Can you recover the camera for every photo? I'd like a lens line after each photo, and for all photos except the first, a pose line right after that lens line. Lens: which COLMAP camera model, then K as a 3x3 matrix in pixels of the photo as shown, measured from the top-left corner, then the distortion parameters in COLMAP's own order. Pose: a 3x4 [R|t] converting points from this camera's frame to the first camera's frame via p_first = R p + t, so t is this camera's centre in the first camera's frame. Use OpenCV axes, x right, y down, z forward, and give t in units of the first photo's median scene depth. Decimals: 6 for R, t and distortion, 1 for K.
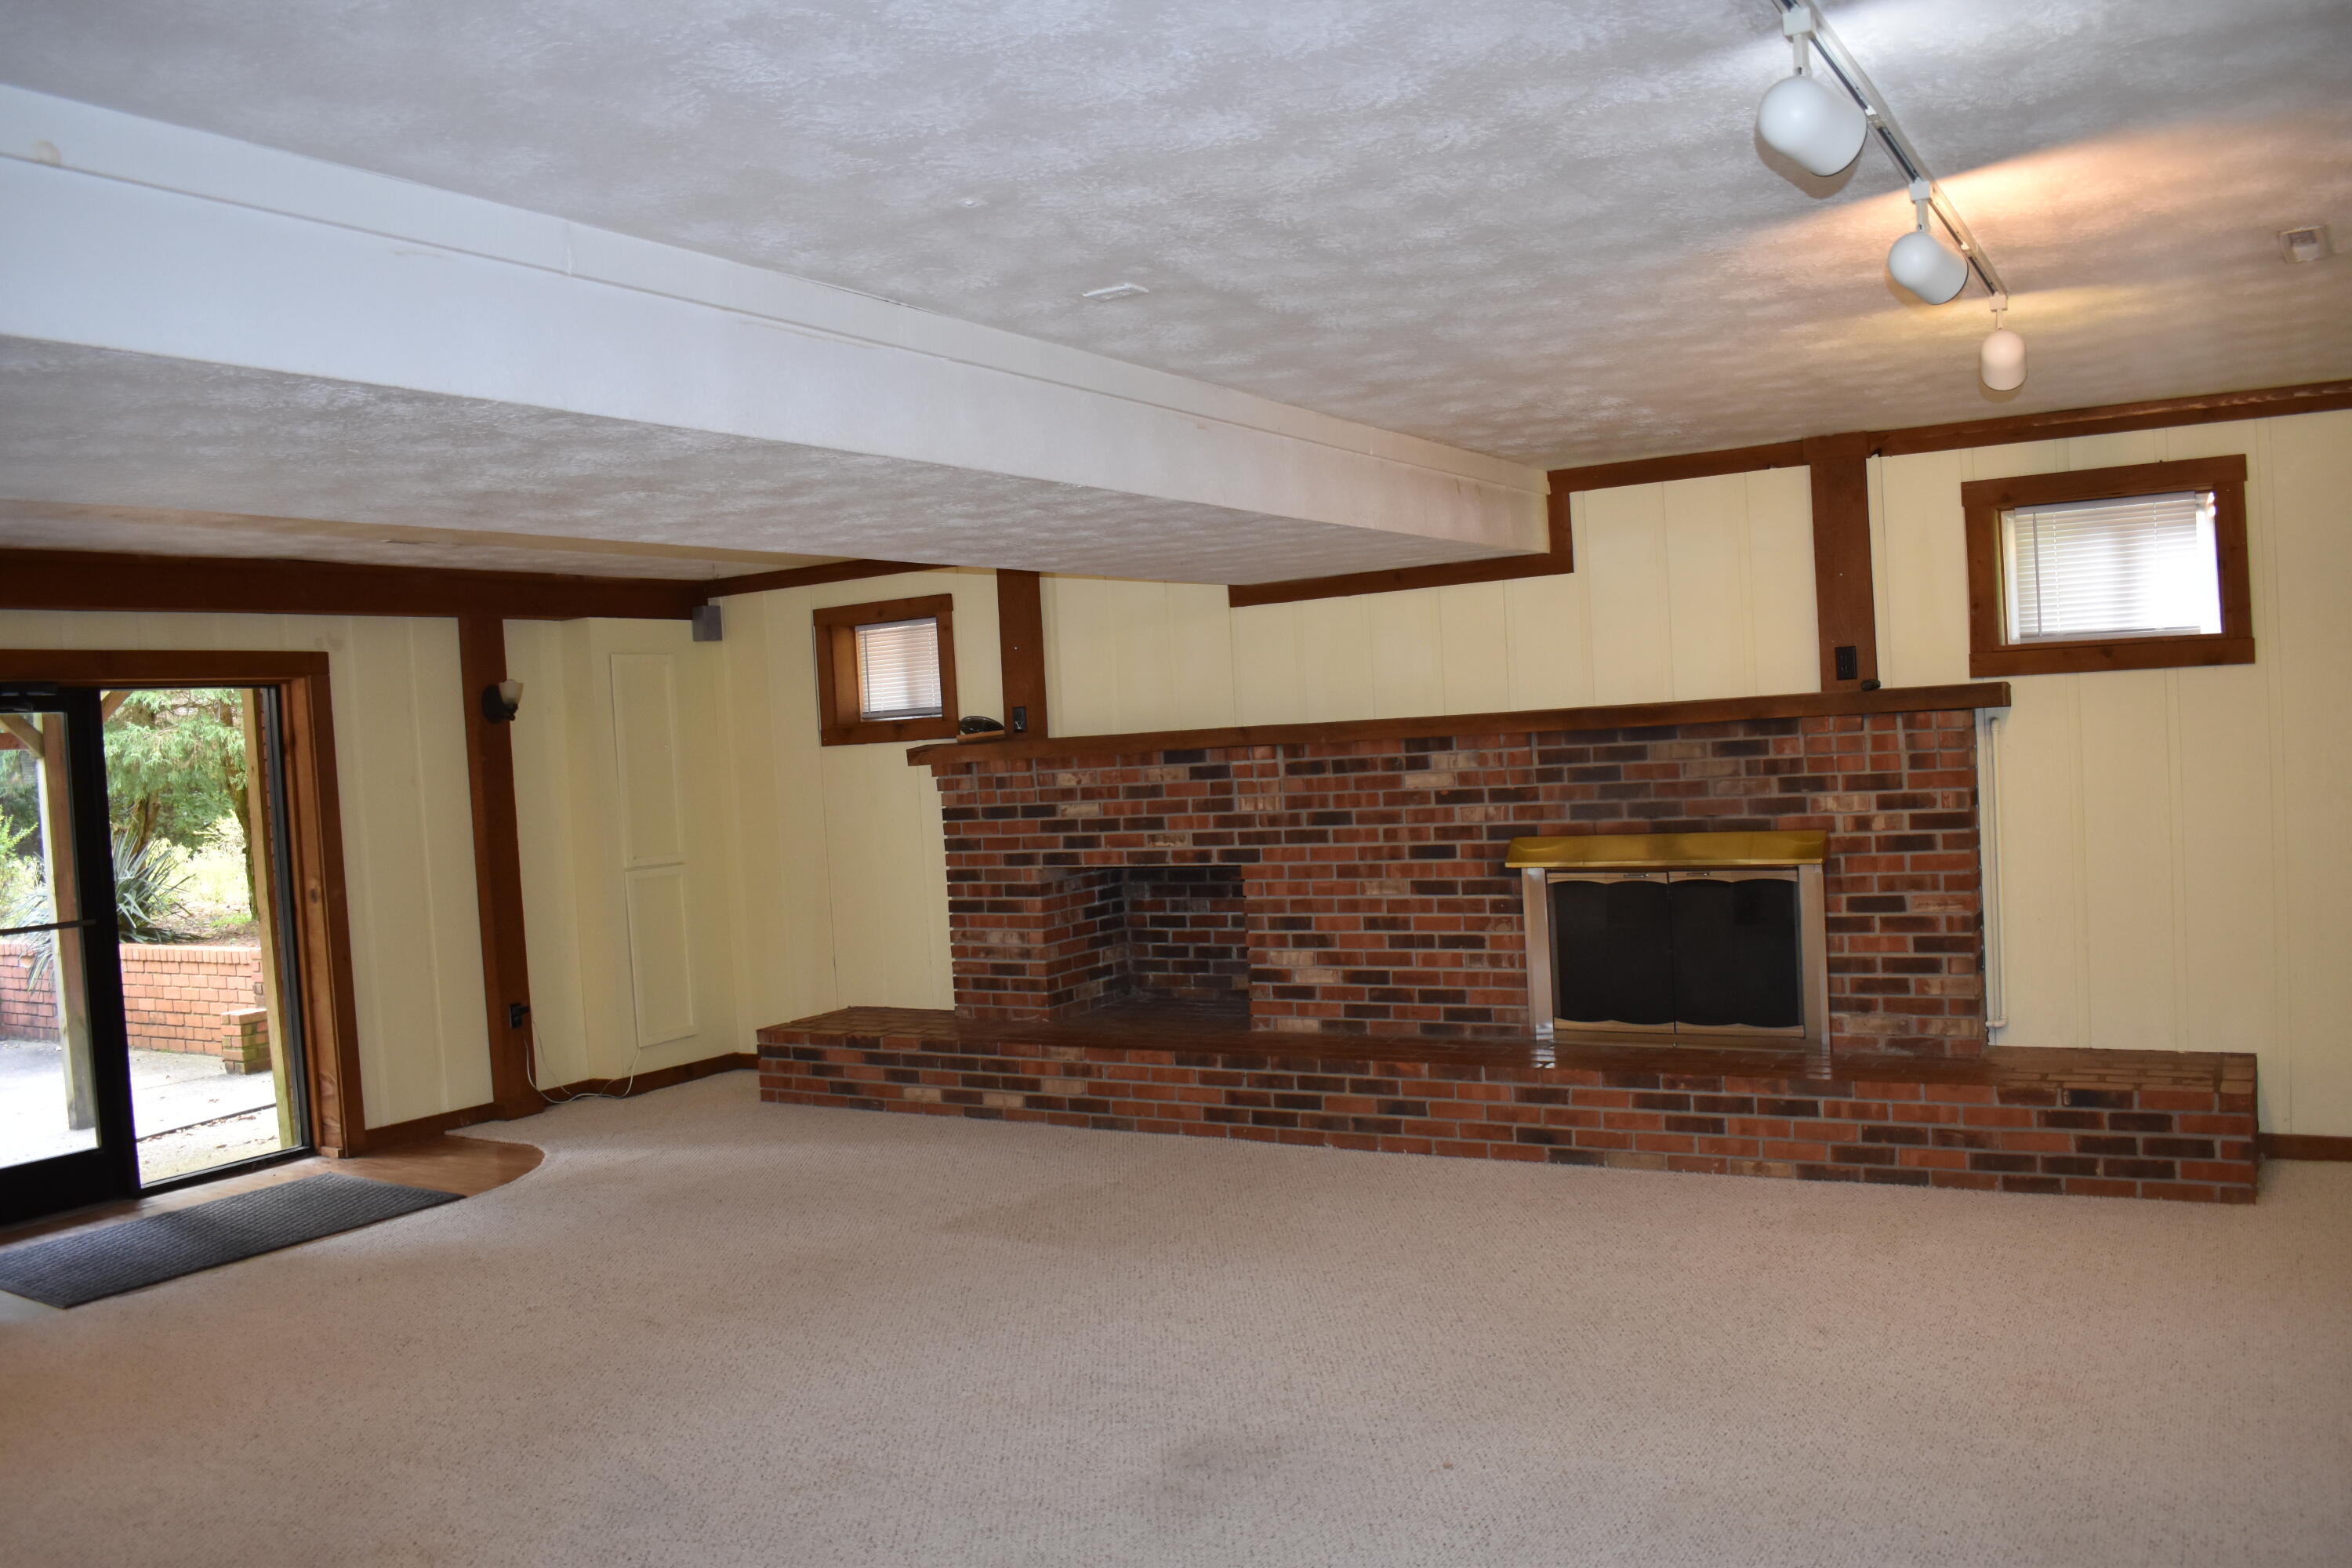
lens RADIAL K [[1835.5, 0, 1176.0], [0, 1835.5, 784.0], [0, 0, 1]] dist [-0.097570, 0.018113]
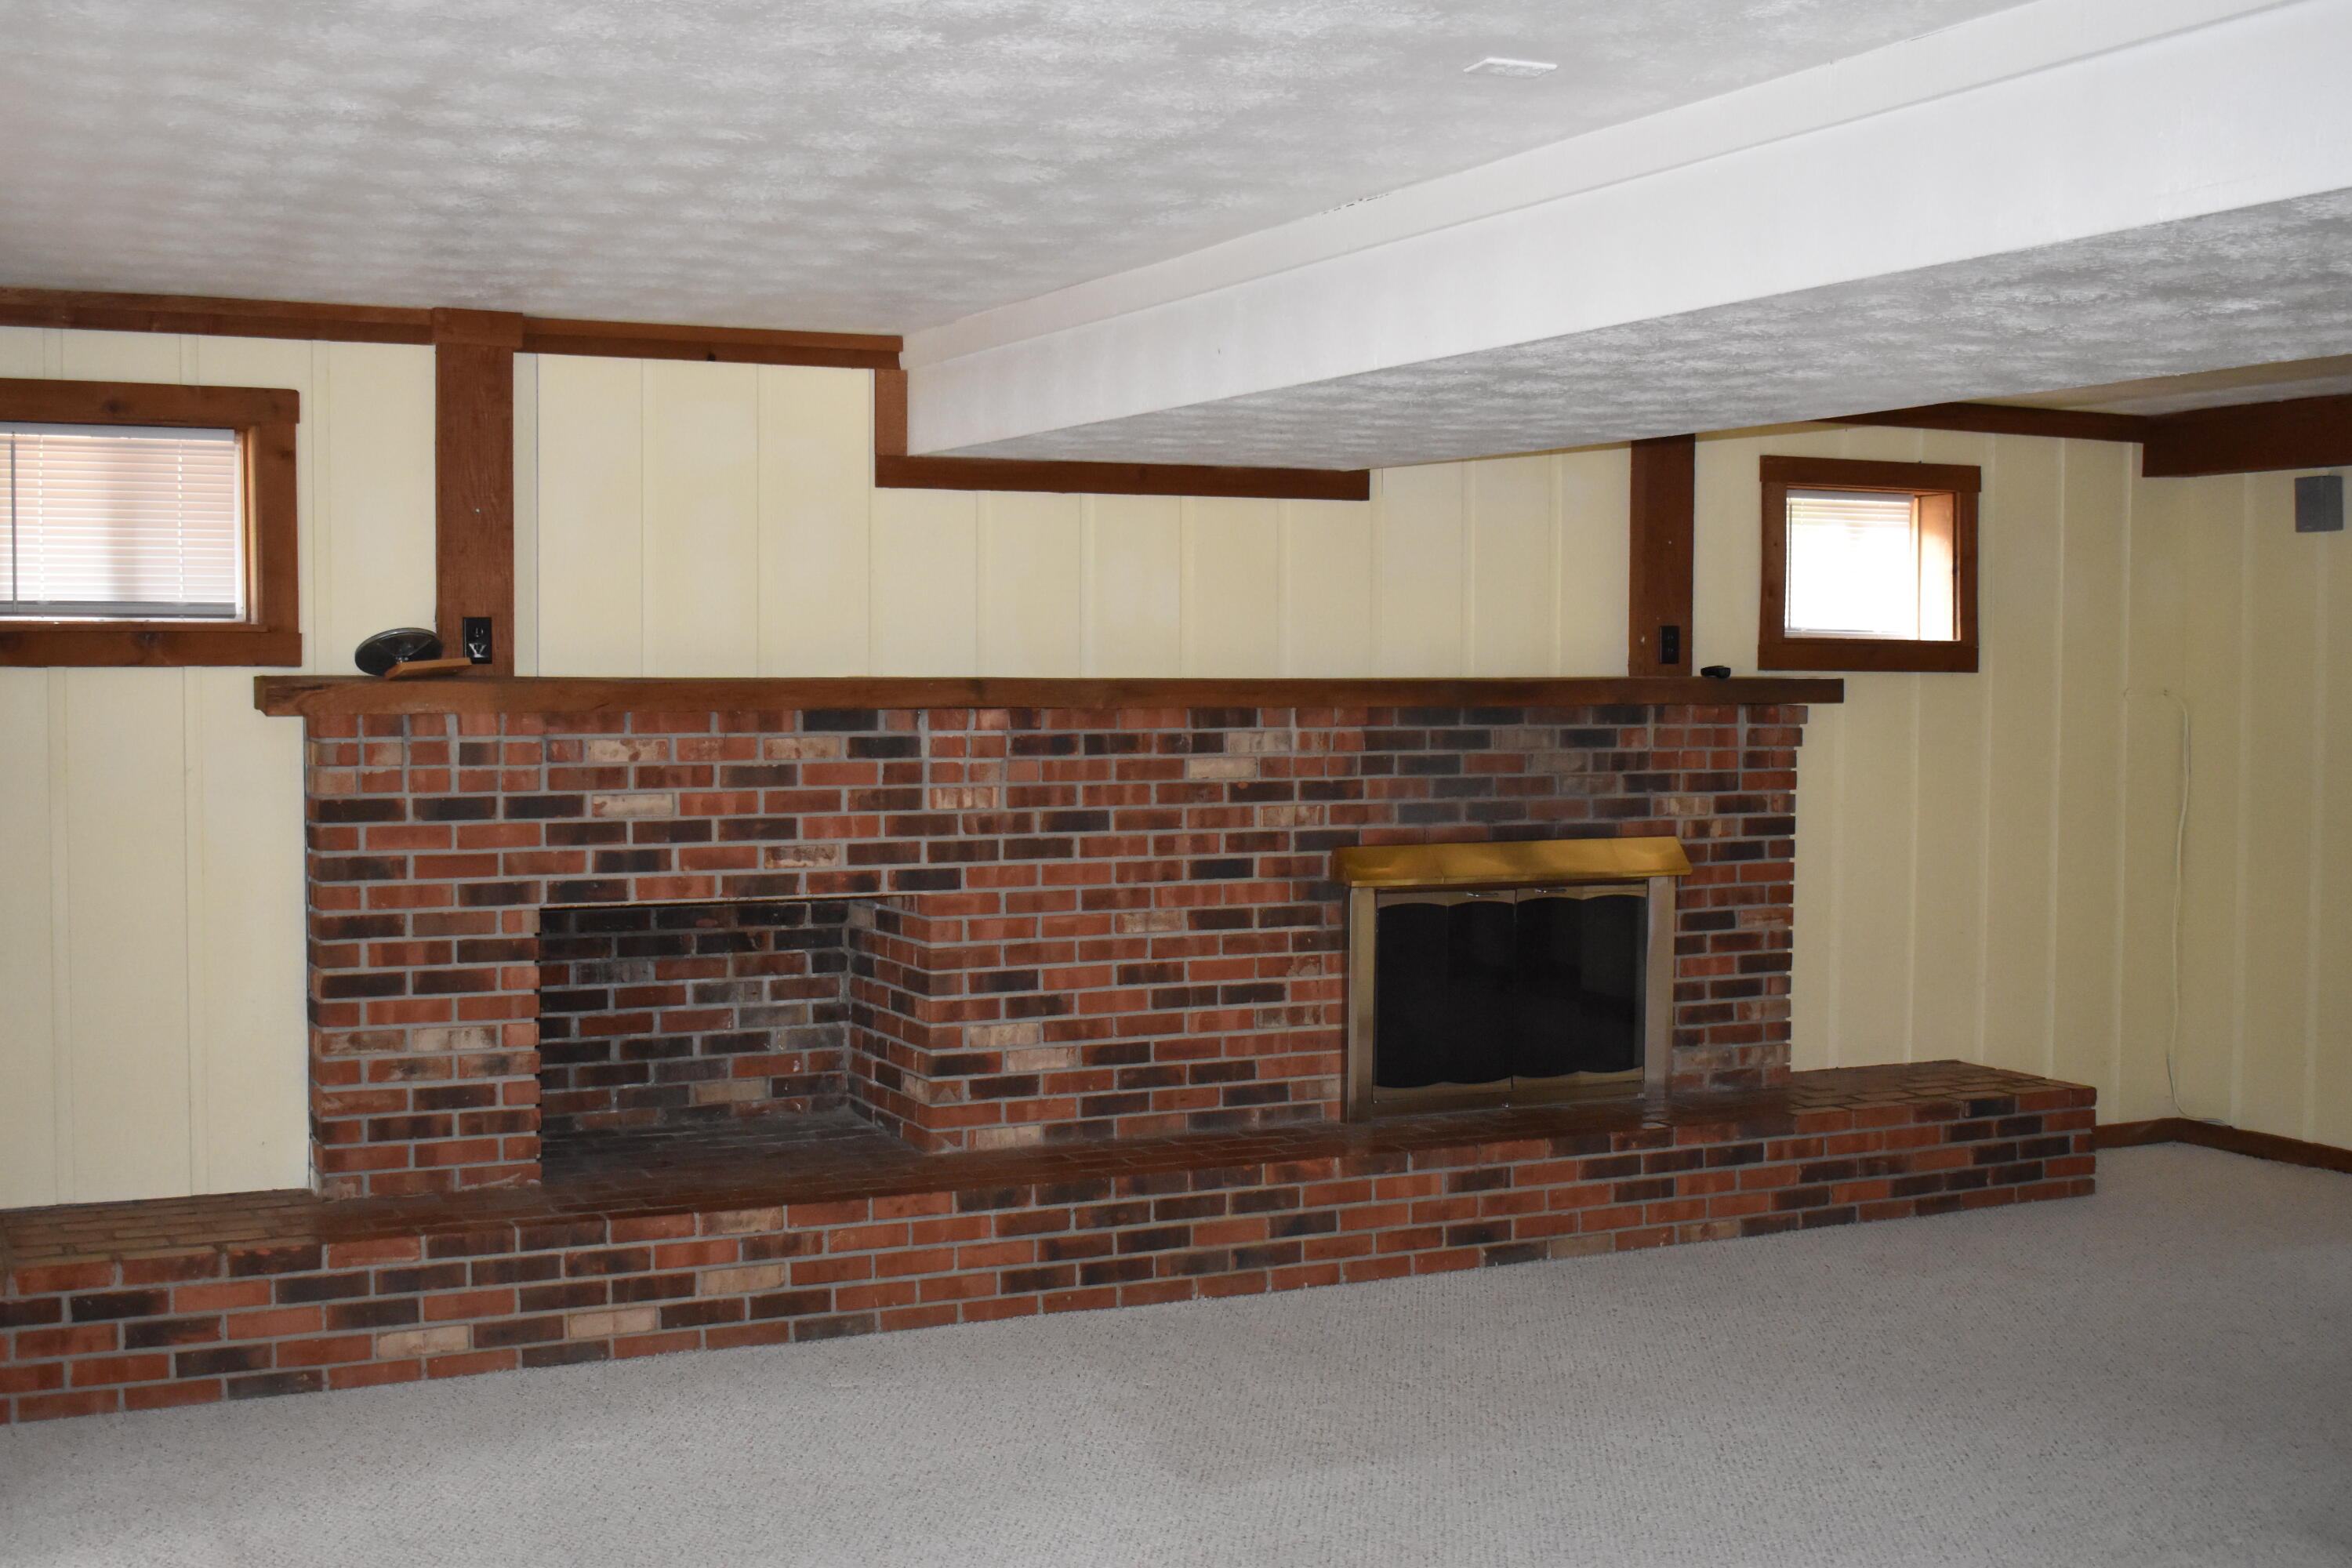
lens RADIAL K [[2748.1, 0, 1176.0], [0, 2748.1, 784.0], [0, 0, 1]] dist [-0.060941, -0.000377]
pose [[0.533317, 0.023565, 0.845587, -0.763686], [-0.009550, 0.999716, -0.021837, 0.027335], [-0.845861, 0.003571, 0.533391, 0.441398]]
